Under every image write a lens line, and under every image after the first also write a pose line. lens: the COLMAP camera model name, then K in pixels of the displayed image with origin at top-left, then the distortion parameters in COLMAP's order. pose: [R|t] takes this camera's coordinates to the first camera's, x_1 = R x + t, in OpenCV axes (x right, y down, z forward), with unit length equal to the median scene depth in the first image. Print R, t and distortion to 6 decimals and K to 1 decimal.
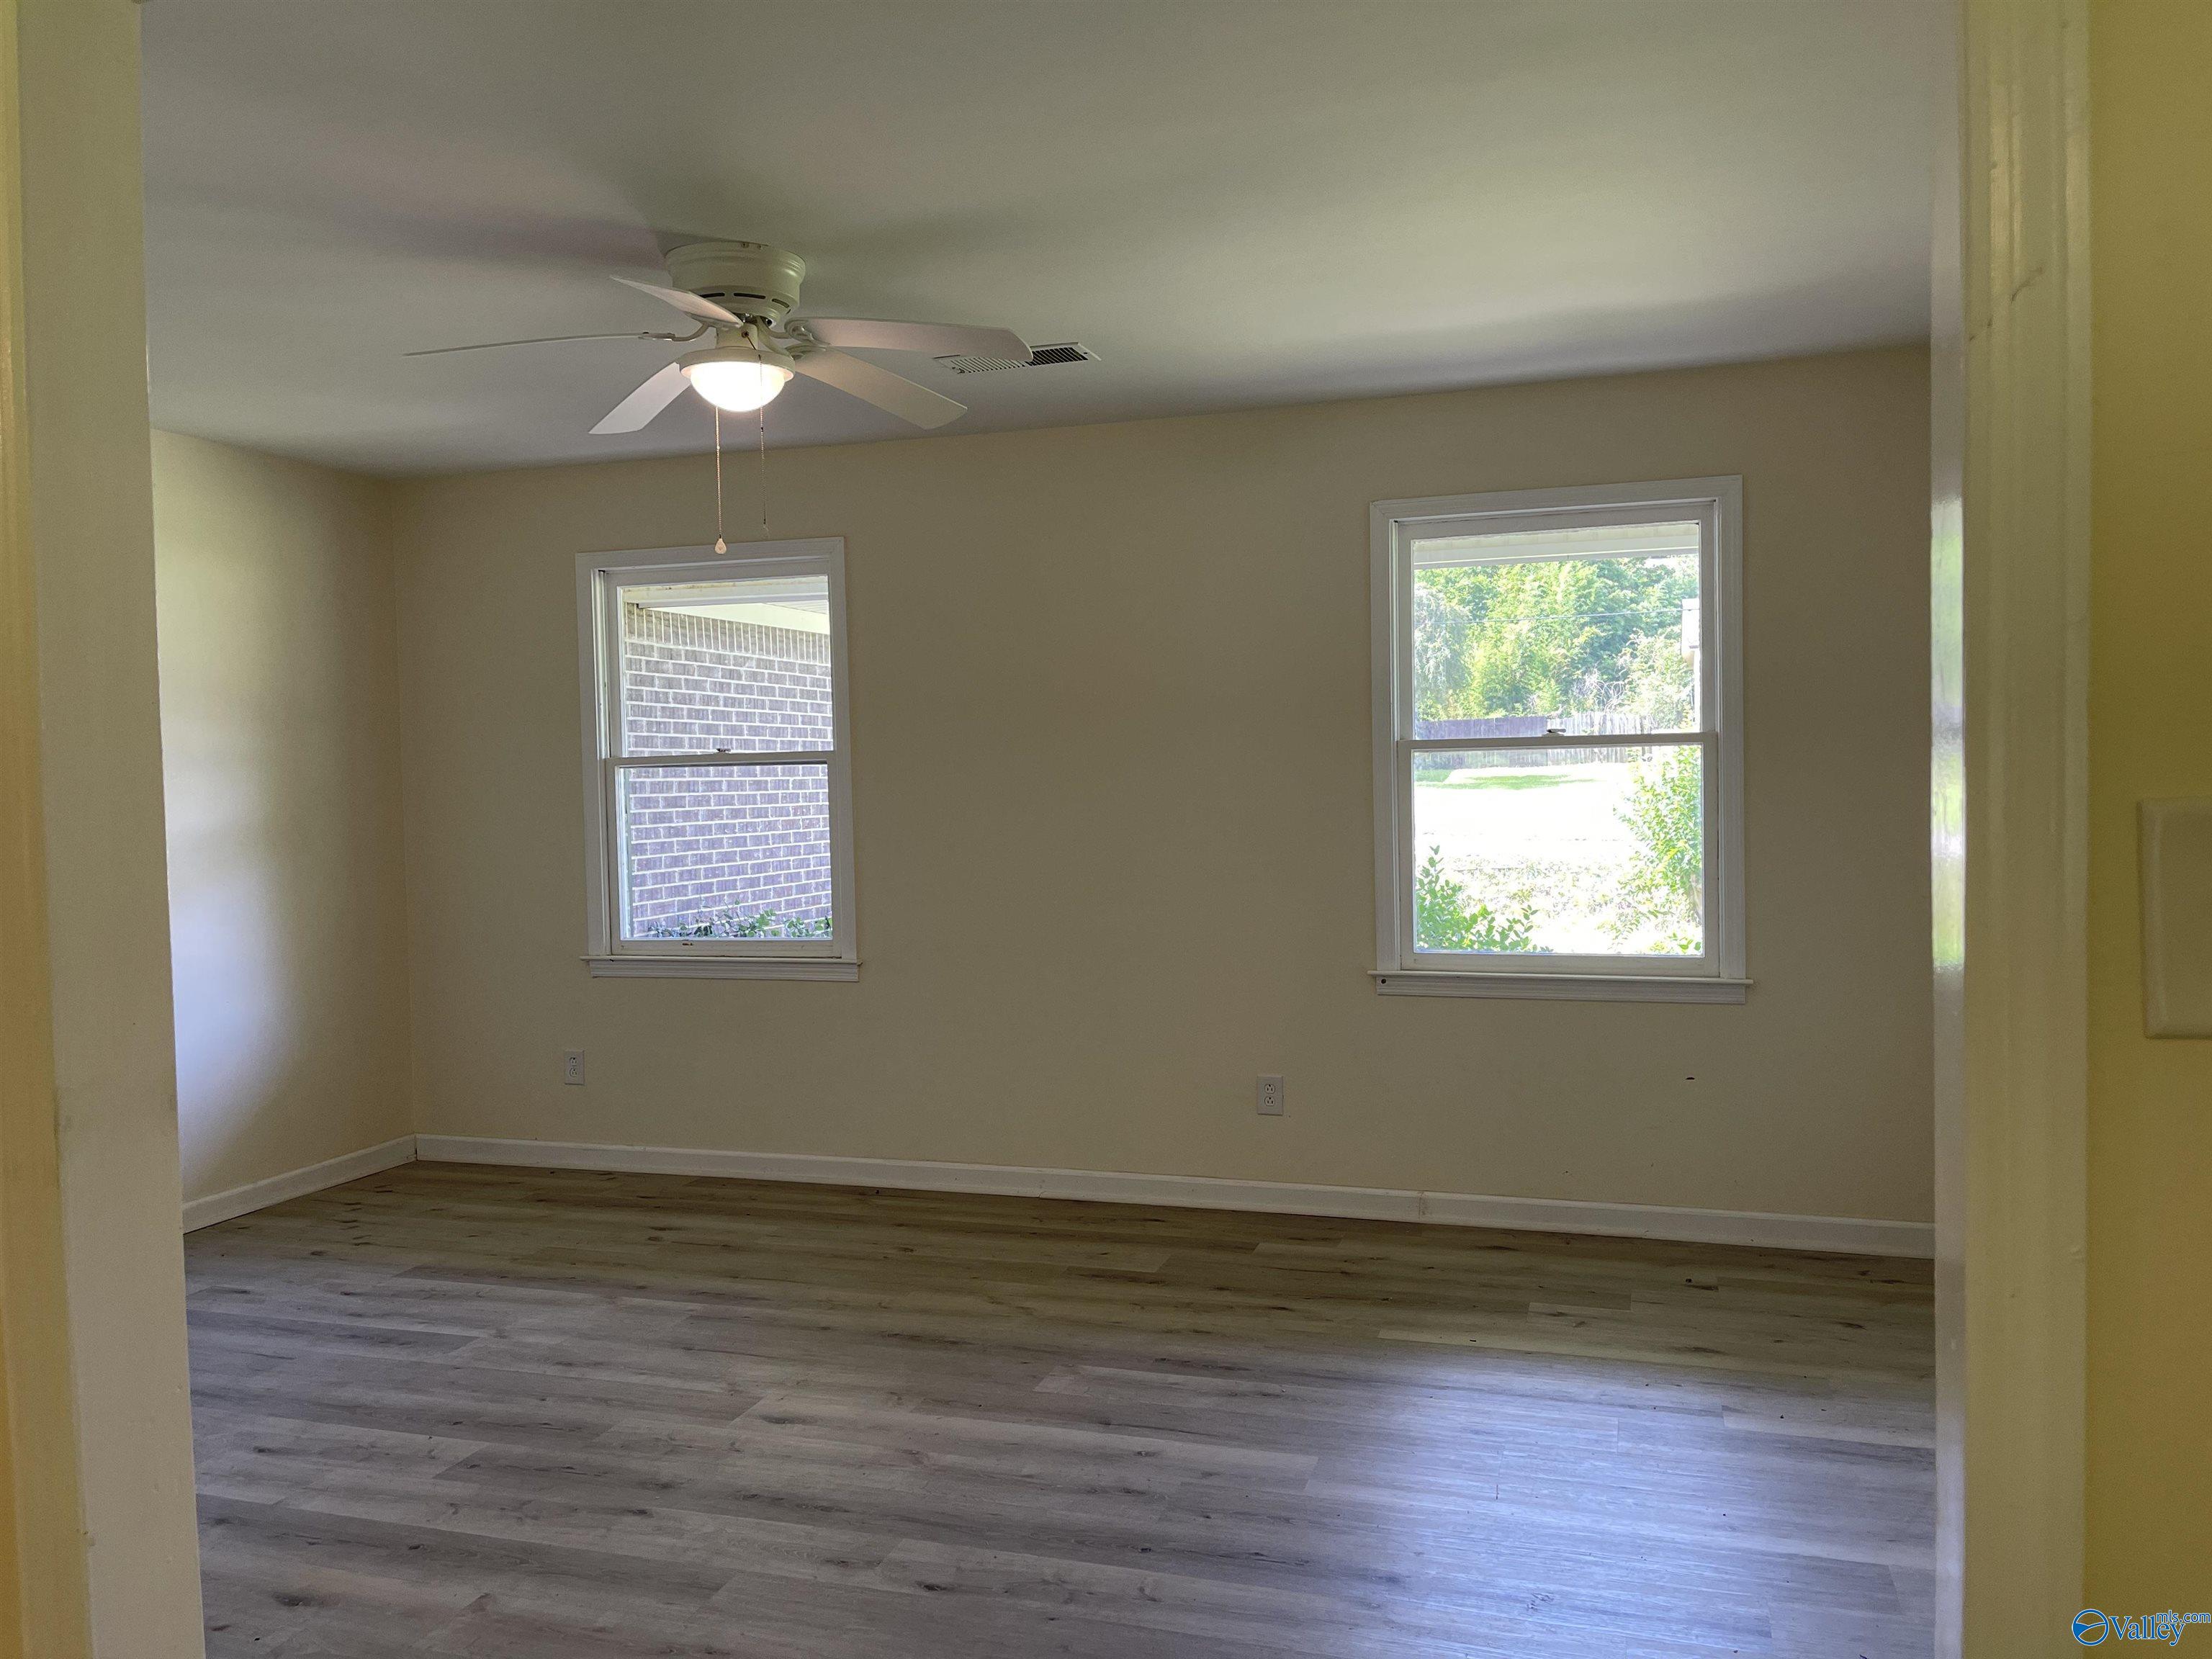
lens RADIAL K [[1659.3, 0, 1119.5], [0, 1659.3, 825.0], [0, 0, 1]] dist [0.068888, -0.087102]
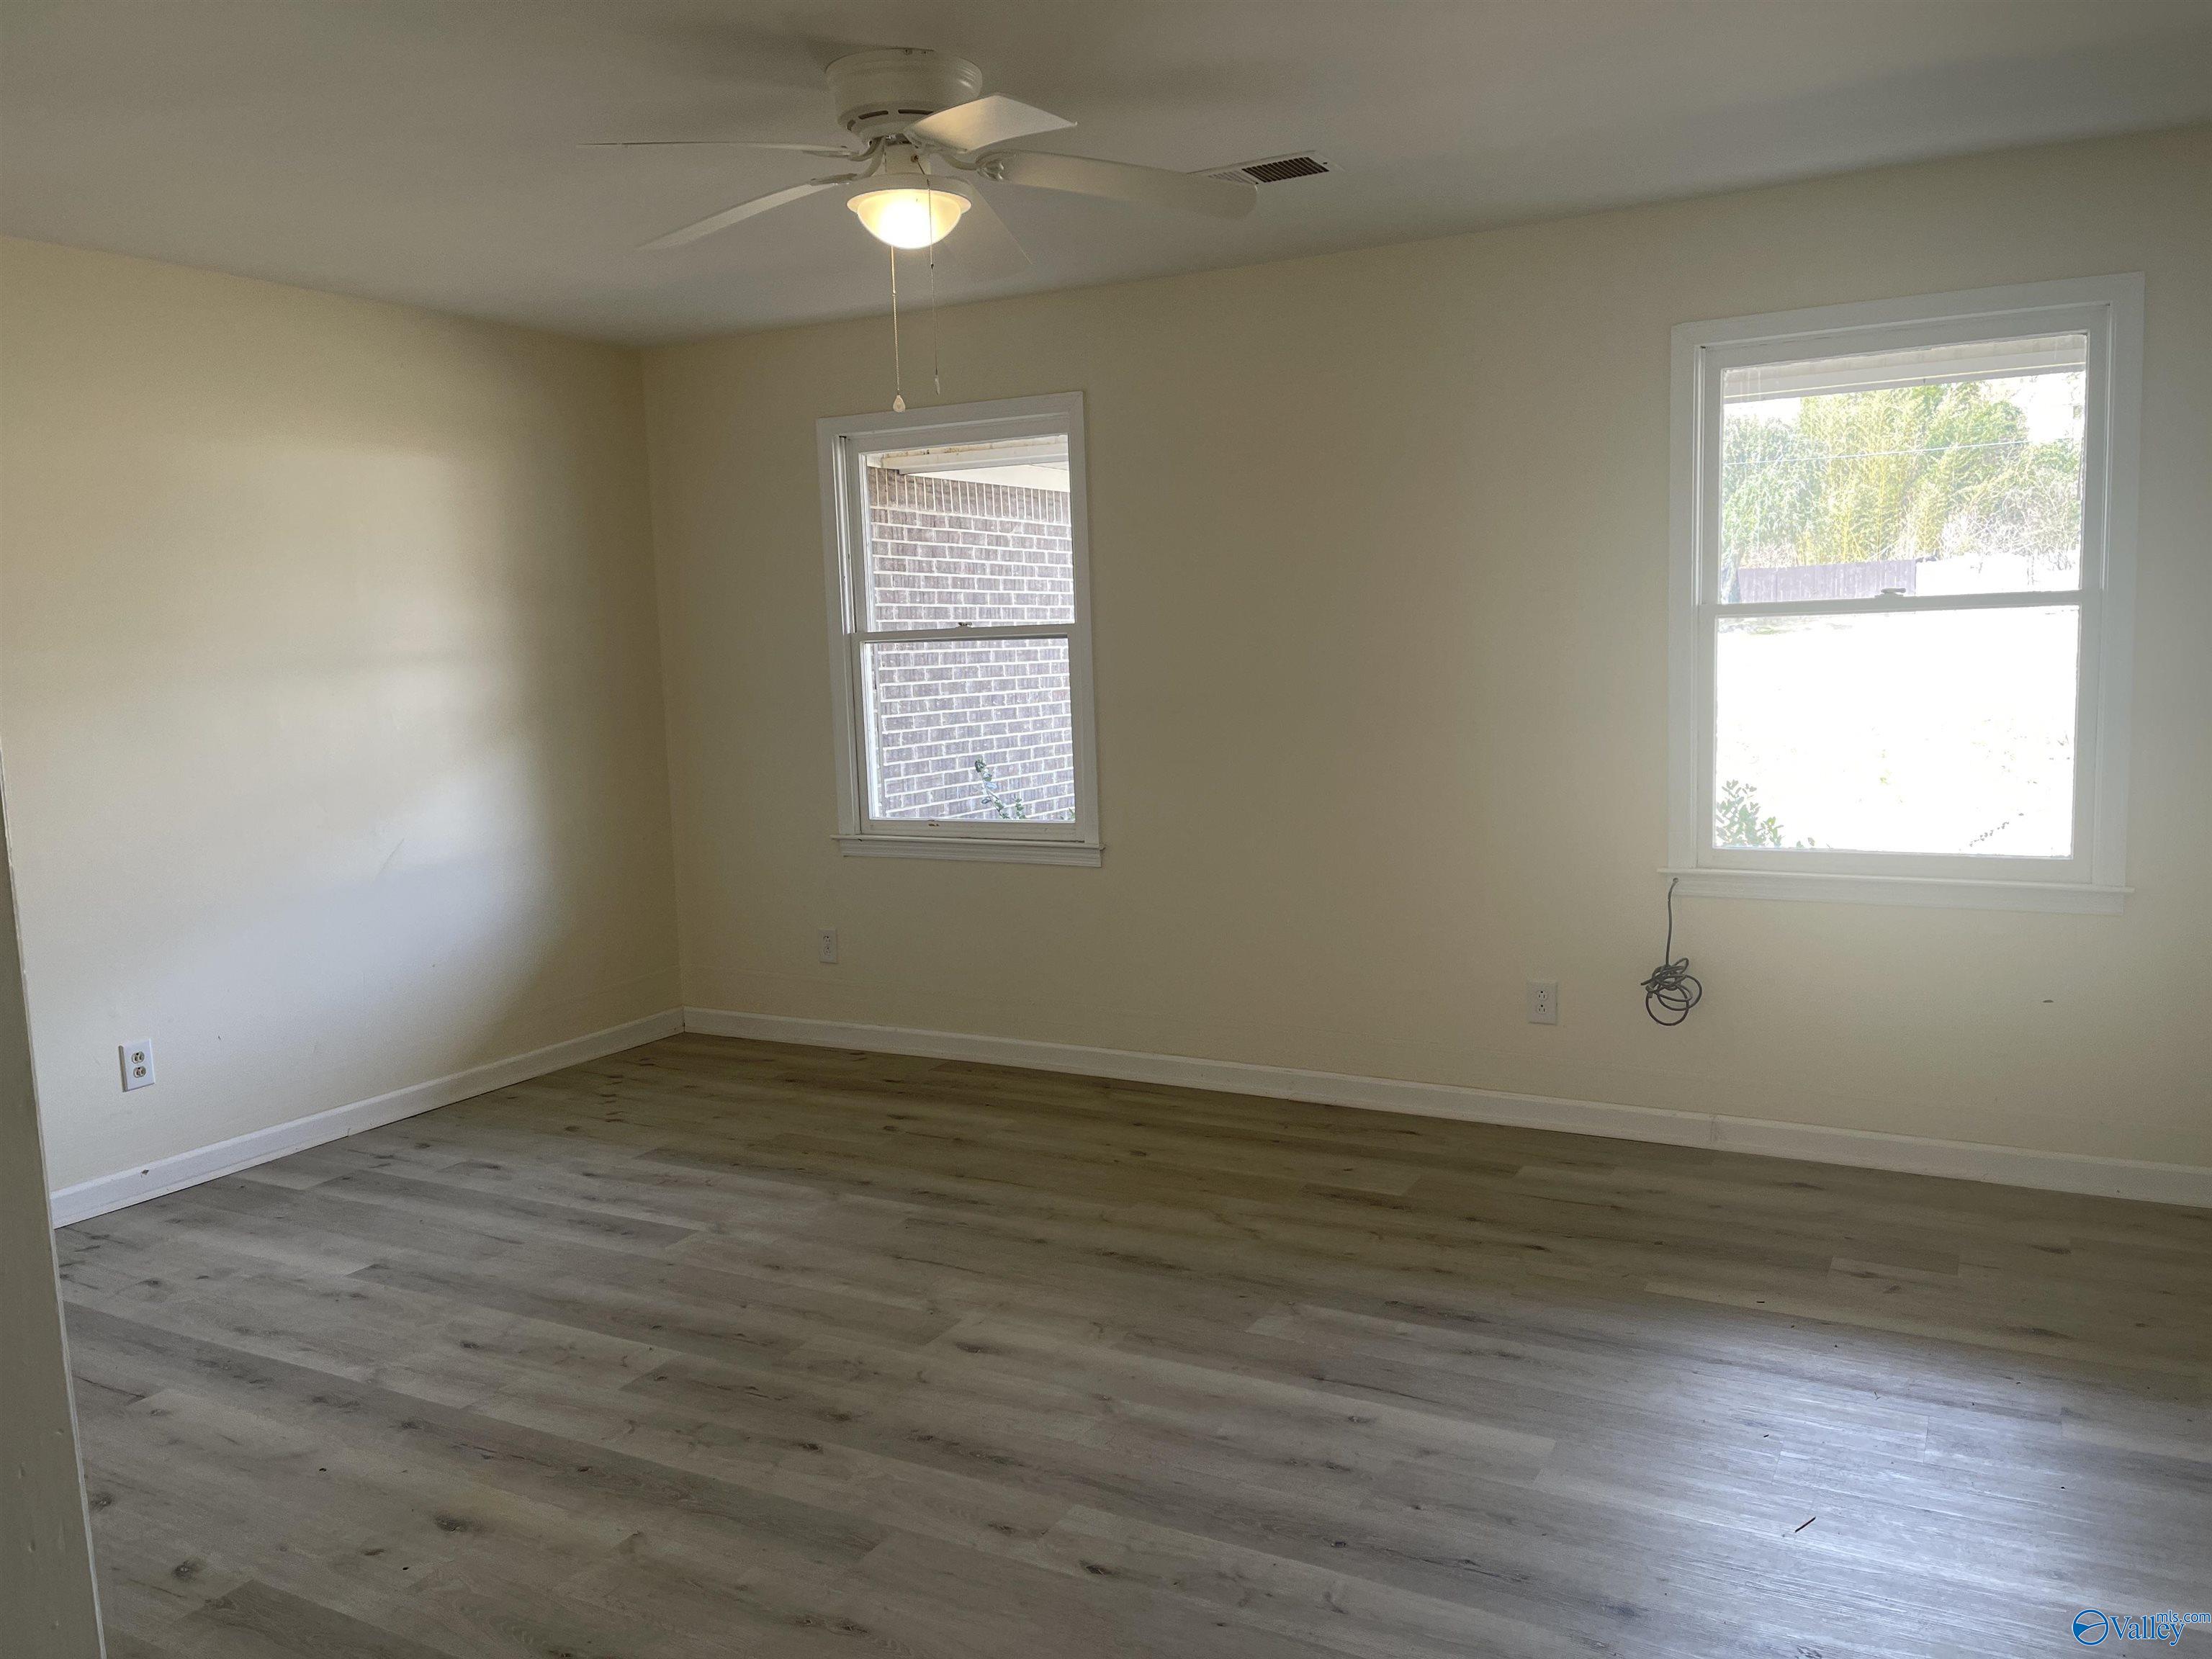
lens RADIAL K [[1659.3, 0, 1133.2], [0, 1659.3, 824.5], [0, 0, 1]] dist [0.068888, -0.087102]
pose [[0.983378, 0.010798, -0.181249, 0.041941], [0.004635, 0.996412, 0.084507, -0.013551], [0.181512, -0.083942, 0.979800, 0.094926]]
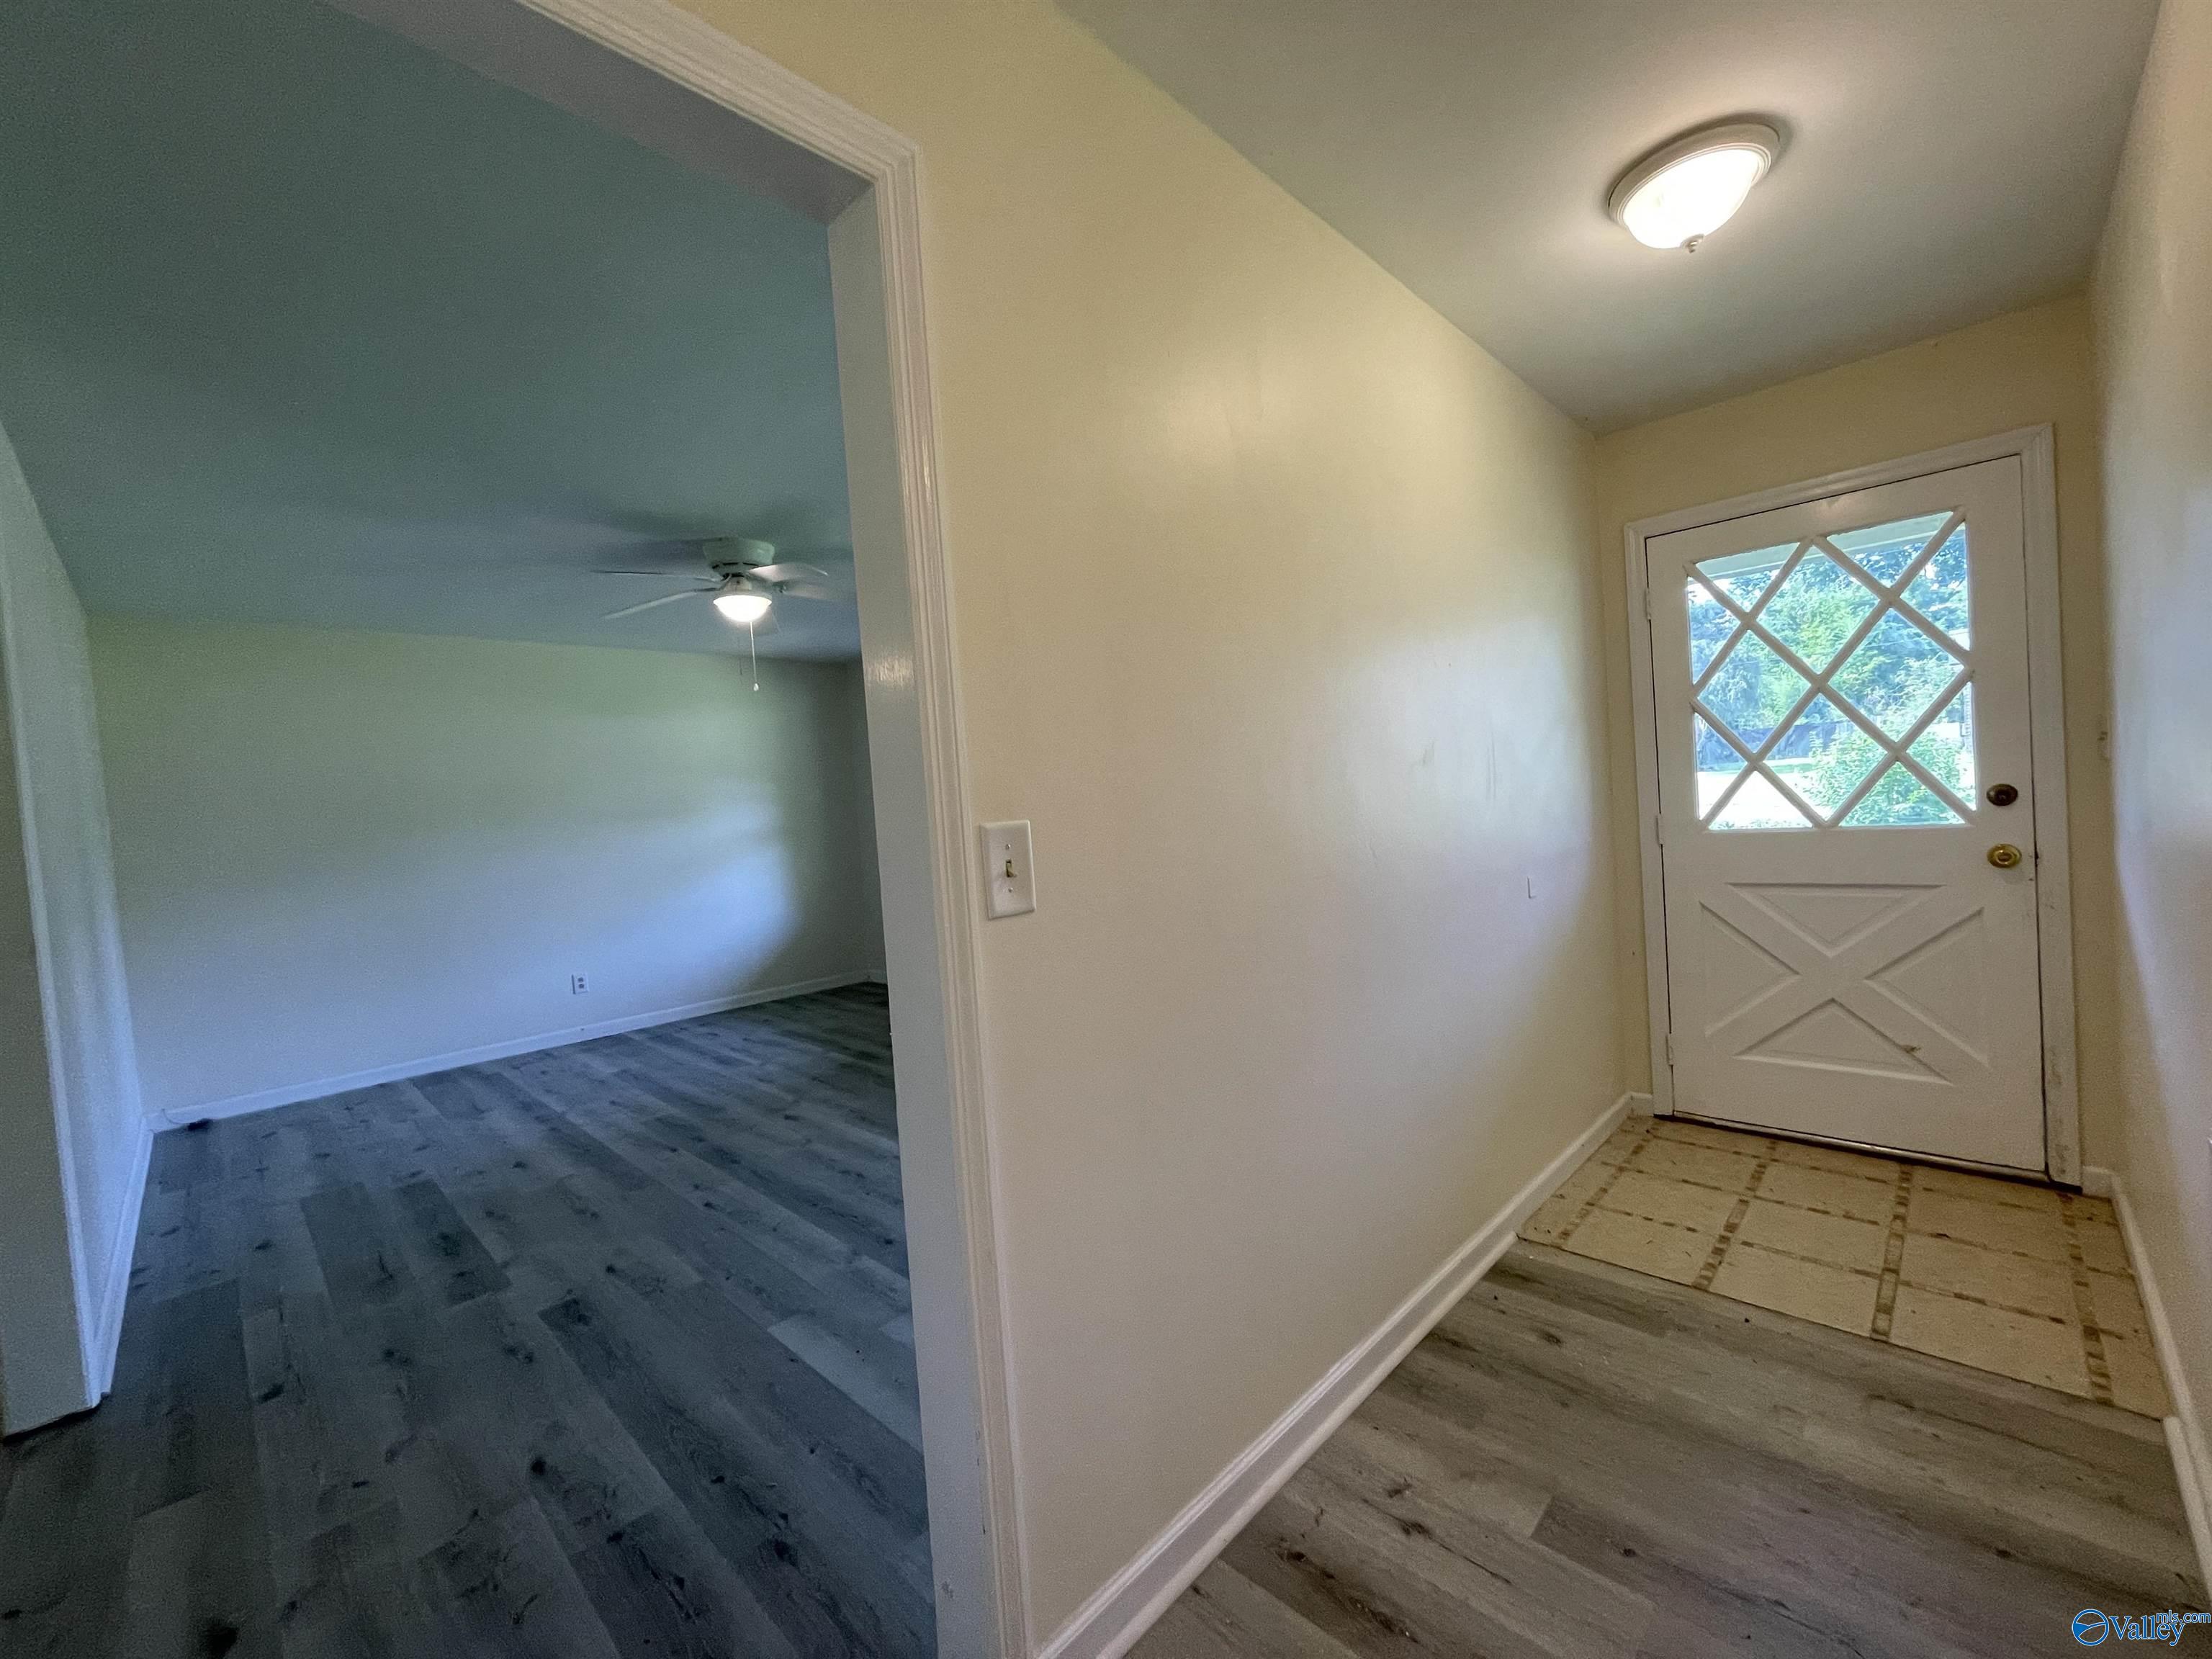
lens RADIAL K [[889.6, 0, 1113.0], [0, 889.6, 839.4], [0, 0, 1]] dist [0.003199, -0.002438]
pose [[0.894312, -0.020111, -0.446992, 0.511264], [0.033252, 0.999214, 0.021573, 0.003814], [0.446207, -0.034156, 0.894278, 0.168897]]
